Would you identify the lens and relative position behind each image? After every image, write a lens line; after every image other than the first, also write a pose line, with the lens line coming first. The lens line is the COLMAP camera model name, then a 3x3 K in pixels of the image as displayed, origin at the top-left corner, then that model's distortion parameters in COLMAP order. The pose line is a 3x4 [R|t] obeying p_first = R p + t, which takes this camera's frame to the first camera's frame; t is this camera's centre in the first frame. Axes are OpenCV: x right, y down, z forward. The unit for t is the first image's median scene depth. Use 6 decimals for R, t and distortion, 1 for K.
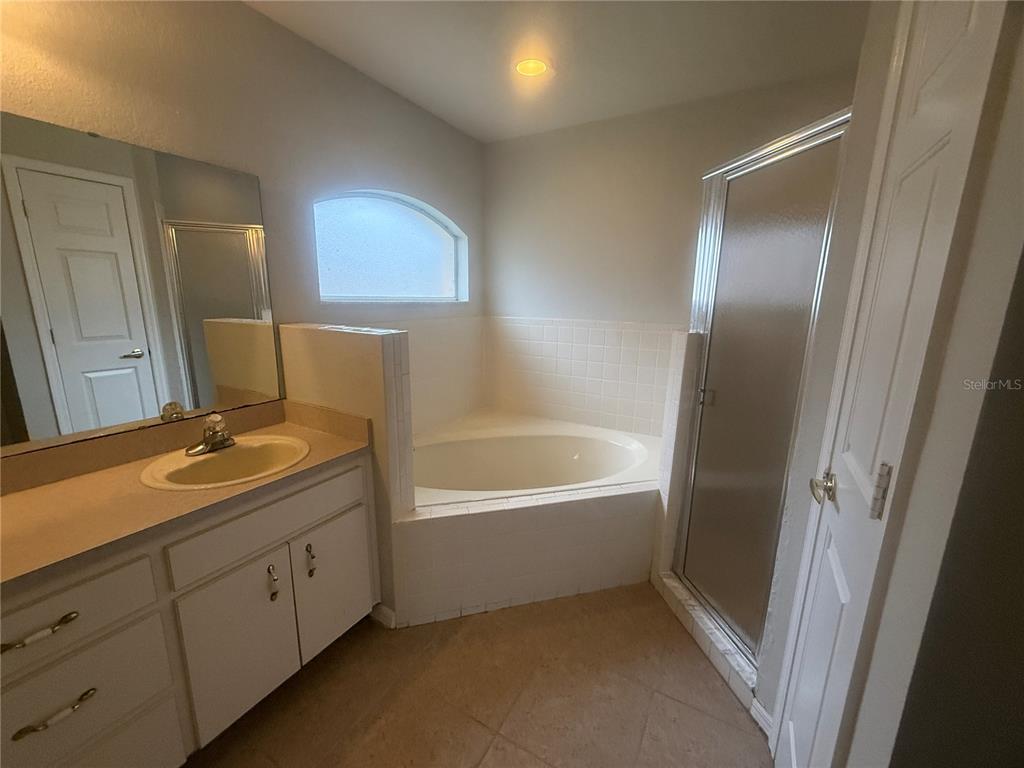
lens RADIAL K [[408.9, 0, 510.5], [0, 408.9, 382.6], [0, 0, 1]] dist [-0.000062, 0.000858]
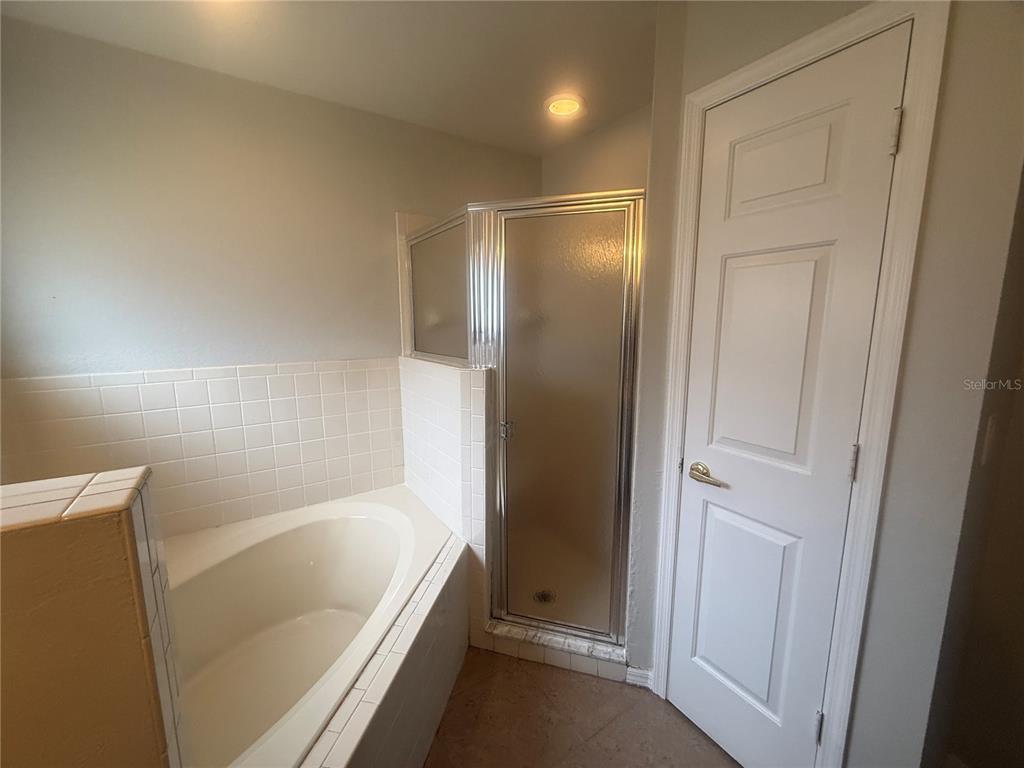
lens RADIAL K [[408.9, 0, 509.3], [0, 408.9, 381.4], [0, 0, 1]] dist [-0.000062, 0.000858]
pose [[0.449681, -0.153908, 0.879829, -0.339021], [0.193570, 0.978425, 0.072222, -0.135958], [-0.871962, 0.137832, 0.469771, 0.457861]]
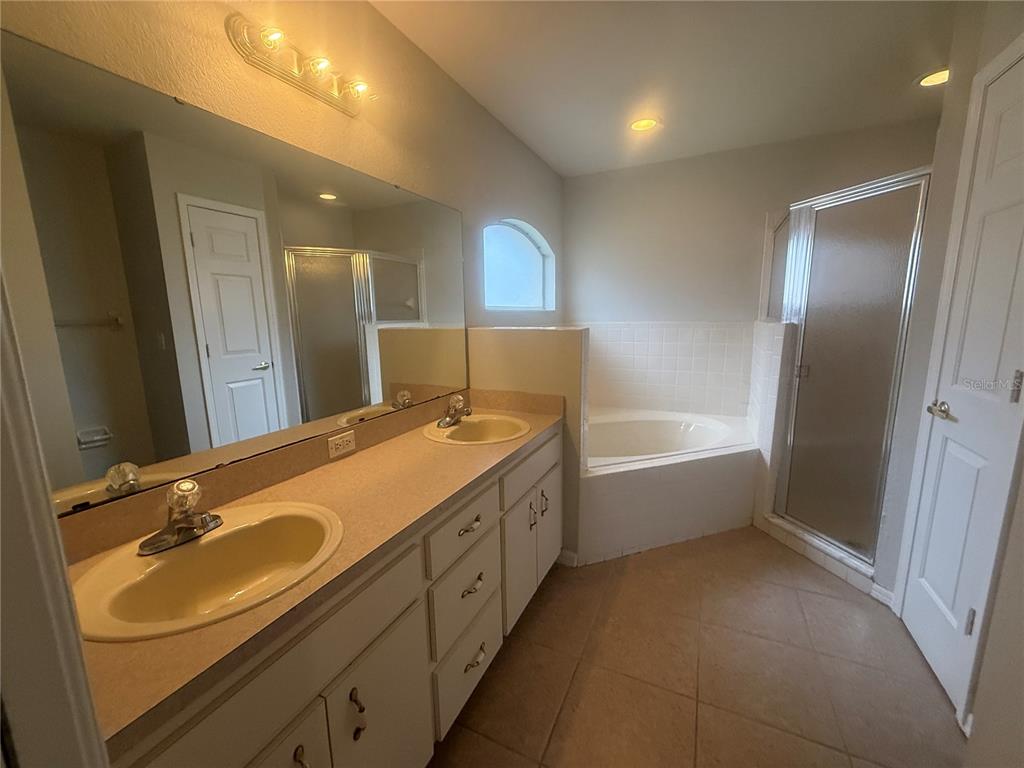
lens RADIAL K [[408.9, 0, 512.9], [0, 408.9, 383.0], [0, 0, 1]] dist [-0.000062, 0.000858]
pose [[0.996880, -0.042140, 0.066749, -0.484251], [0.044702, 0.998301, -0.037362, 0.072833], [-0.065061, 0.040230, 0.997070, -0.225462]]
